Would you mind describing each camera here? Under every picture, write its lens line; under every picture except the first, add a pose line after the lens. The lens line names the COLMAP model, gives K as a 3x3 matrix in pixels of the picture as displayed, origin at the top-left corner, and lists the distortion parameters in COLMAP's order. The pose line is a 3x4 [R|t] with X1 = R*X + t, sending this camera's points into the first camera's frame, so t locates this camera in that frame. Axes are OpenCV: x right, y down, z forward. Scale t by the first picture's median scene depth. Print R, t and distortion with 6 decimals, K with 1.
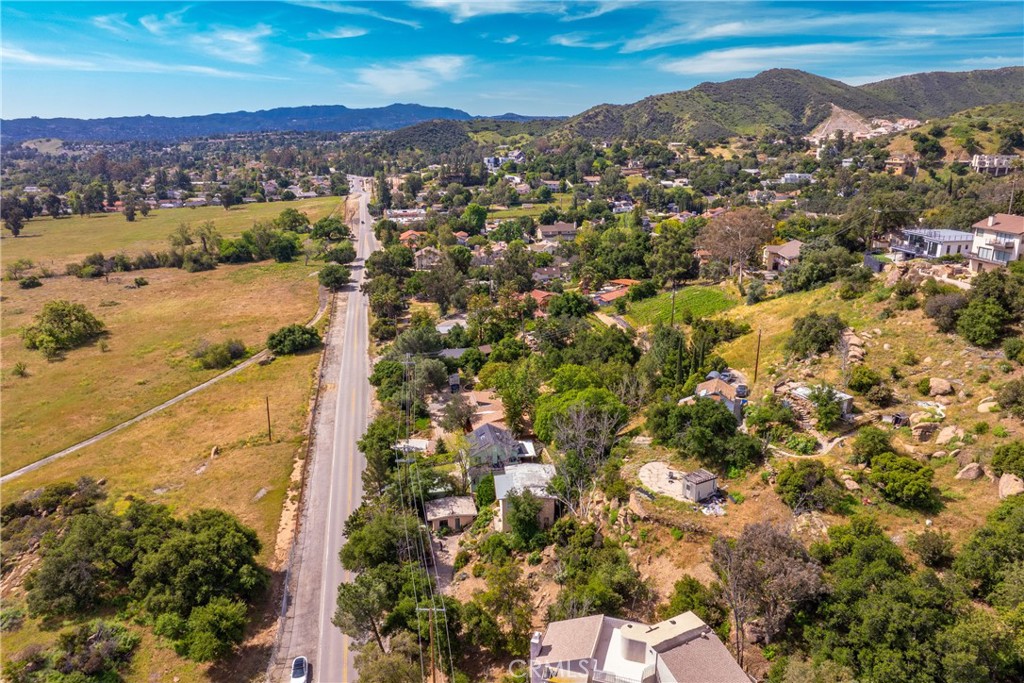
lens RADIAL K [[725.0, 0, 517.3], [0, 725.0, 338.9], [0, 0, 1]] dist [-0.047198, 0.014114]
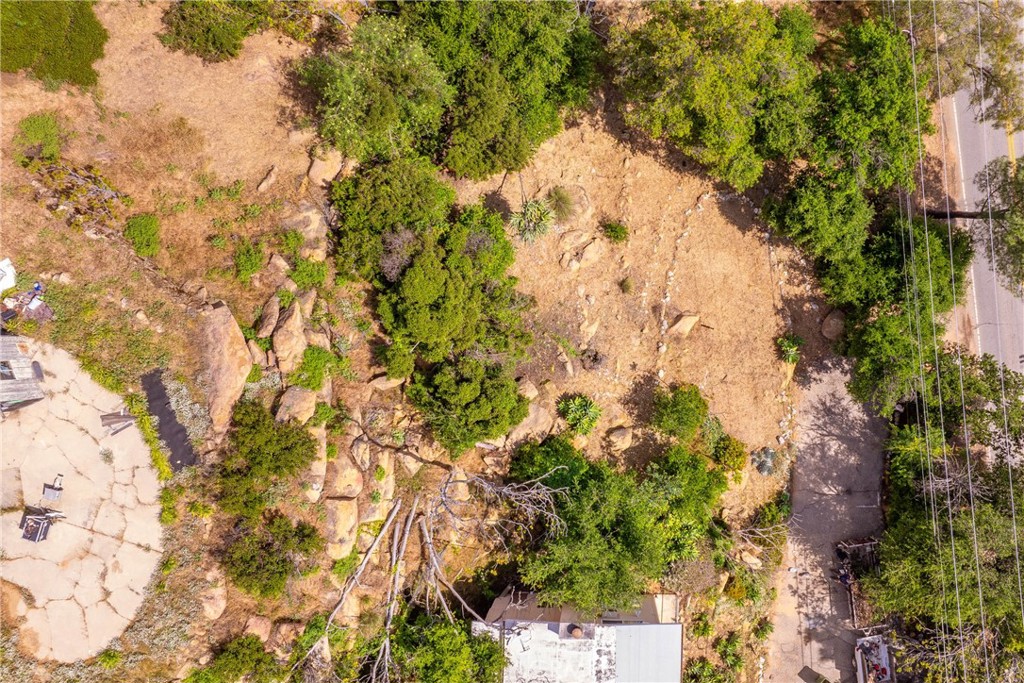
lens RADIAL K [[845.9, 0, 595.9], [0, 845.9, 341.3], [0, 0, 1]] dist [-0.057510, 0.029320]
pose [[-0.993334, -0.115236, -0.002809, 0.018165], [0.028879, -0.272381, 0.961756, -0.066262], [-0.111594, 0.955264, 0.273893, 0.741185]]
